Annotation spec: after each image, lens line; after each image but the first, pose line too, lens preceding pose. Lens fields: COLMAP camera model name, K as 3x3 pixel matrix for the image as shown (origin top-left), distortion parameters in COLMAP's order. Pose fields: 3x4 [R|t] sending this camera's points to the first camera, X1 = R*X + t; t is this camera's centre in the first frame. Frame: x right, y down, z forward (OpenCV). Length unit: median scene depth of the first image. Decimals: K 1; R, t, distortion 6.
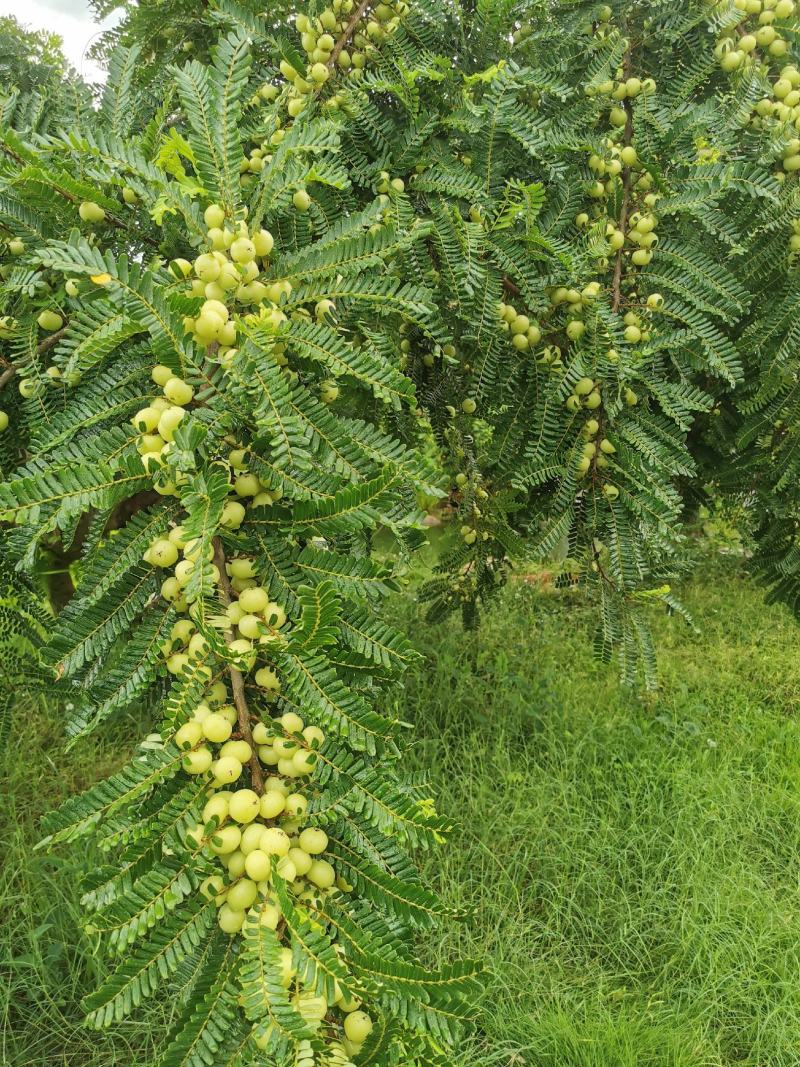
lens RADIAL K [[850.6, 0, 400.0], [0, 850.6, 533.5], [0, 0, 1]] dist [0.001849, -0.005755]
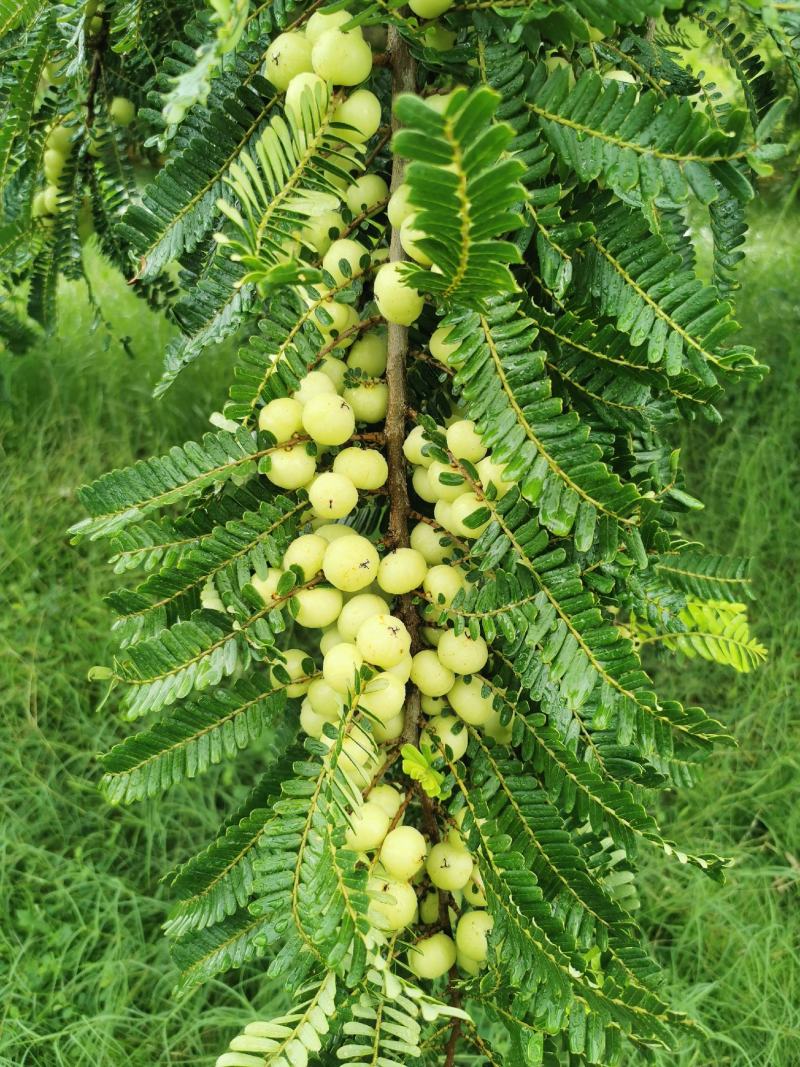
lens RADIAL K [[850.6, 0, 400.0], [0, 850.6, 533.5], [0, 0, 1]] dist [0.001849, -0.005755]
pose [[0.877172, 0.280191, -0.389952, 0.059430], [-0.113313, 0.909951, 0.398935, 0.071868], [0.466616, -0.305748, 0.829933, 0.542118]]
